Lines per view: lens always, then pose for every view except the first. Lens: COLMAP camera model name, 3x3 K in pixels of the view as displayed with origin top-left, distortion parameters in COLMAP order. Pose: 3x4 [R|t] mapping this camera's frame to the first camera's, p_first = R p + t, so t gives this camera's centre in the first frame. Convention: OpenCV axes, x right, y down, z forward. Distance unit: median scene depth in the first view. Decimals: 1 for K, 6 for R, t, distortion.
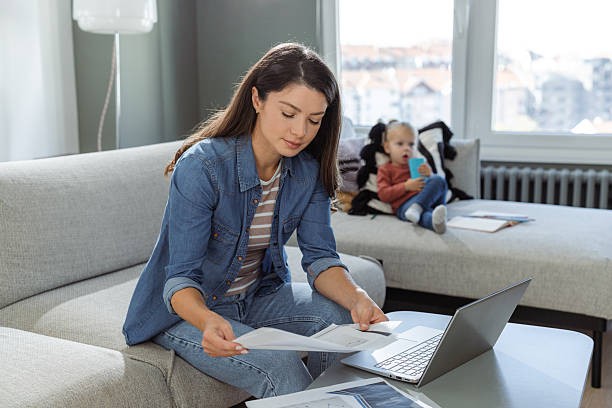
lens RADIAL K [[802.3, 0, 306.0], [0, 802.3, 204.0], [0, 0, 1]] dist [0.025576, 0.057562]
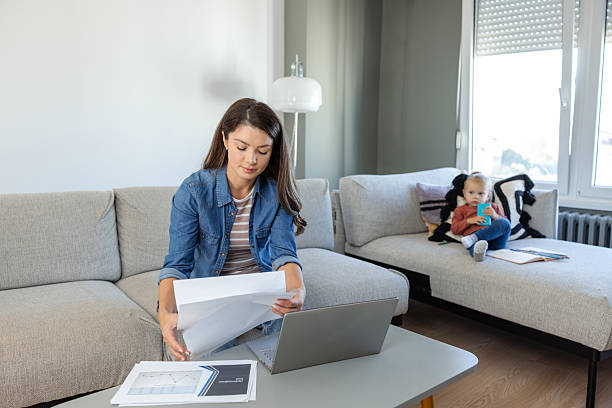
lens RADIAL K [[492.9, 0, 319.1], [0, 492.9, 205.0], [0, 0, 1]] dist [0.213483, -0.435125]
pose [[0.904177, 0.055624, -0.423520, 0.276936], [-0.079721, 0.996039, -0.039380, 0.002352], [0.419652, 0.069370, 0.905030, 0.193967]]
